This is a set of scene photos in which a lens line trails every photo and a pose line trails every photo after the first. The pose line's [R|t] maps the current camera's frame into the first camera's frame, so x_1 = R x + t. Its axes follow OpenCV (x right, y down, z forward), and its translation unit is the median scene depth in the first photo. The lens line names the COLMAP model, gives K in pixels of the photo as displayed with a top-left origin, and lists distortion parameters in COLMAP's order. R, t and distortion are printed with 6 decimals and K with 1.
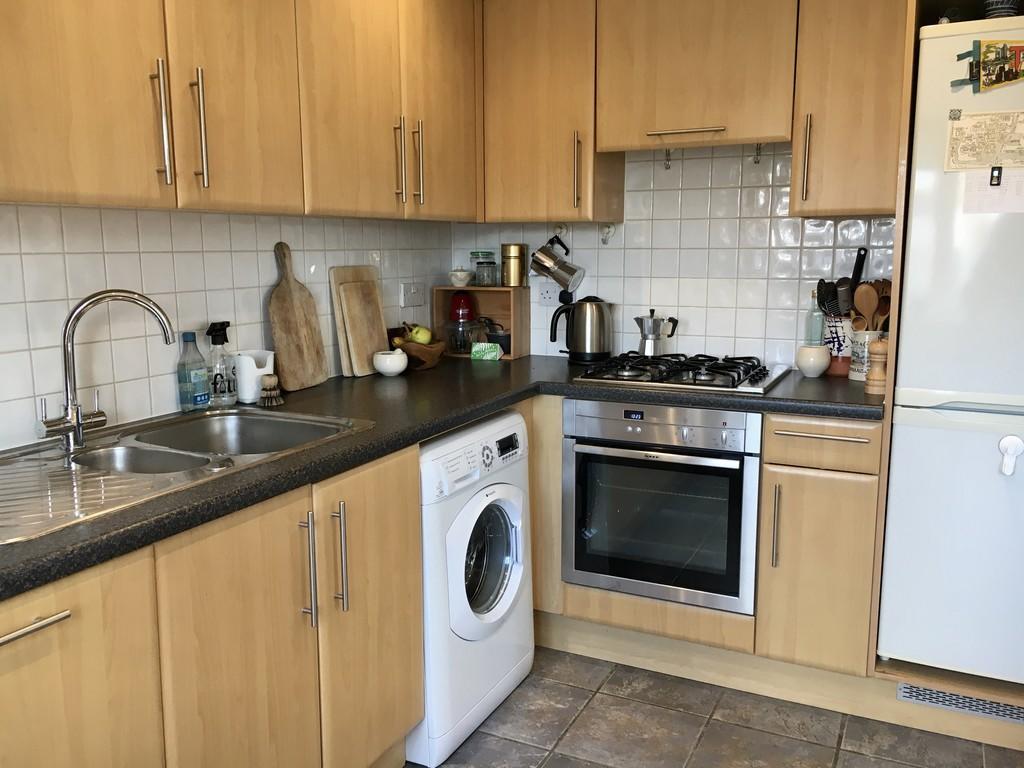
lens RADIAL K [[873.6, 0, 512.0], [0, 873.6, 384.0], [0, 0, 1]] dist [0.066593, 0.003648]
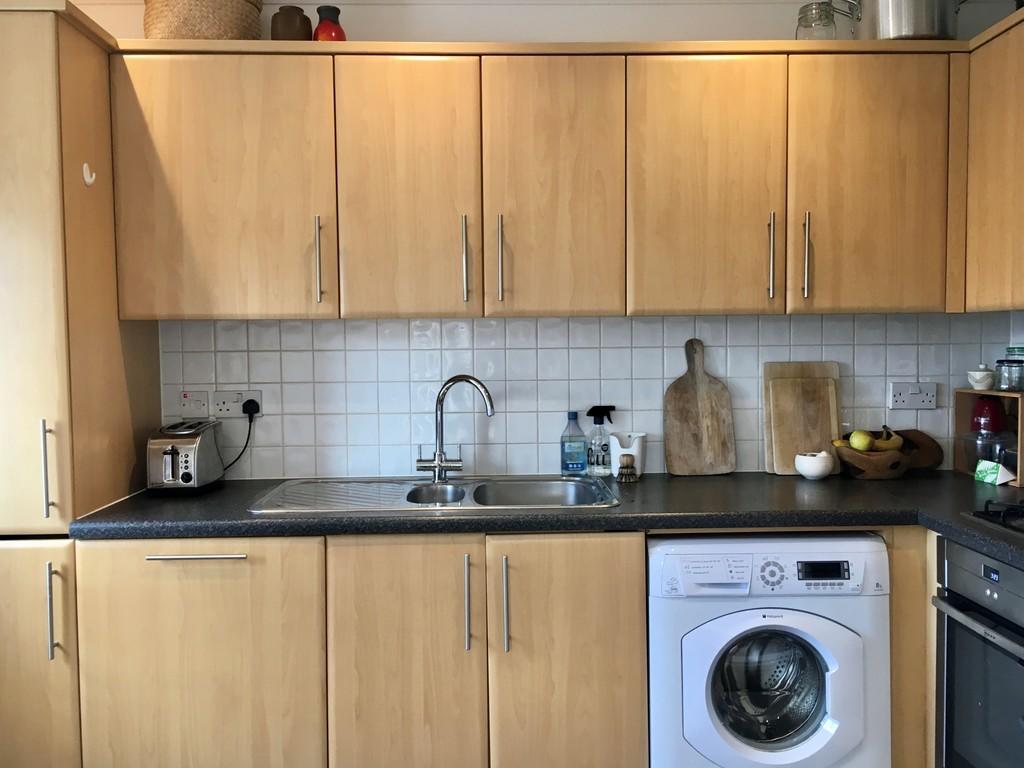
lens RADIAL K [[873.6, 0, 512.0], [0, 873.6, 384.0], [0, 0, 1]] dist [0.066593, 0.003648]
pose [[0.457885, 0.036710, -0.888253, 0.618669], [-0.133073, 0.990720, -0.027653, -0.046812], [0.878995, 0.130865, 0.458521, 0.315605]]
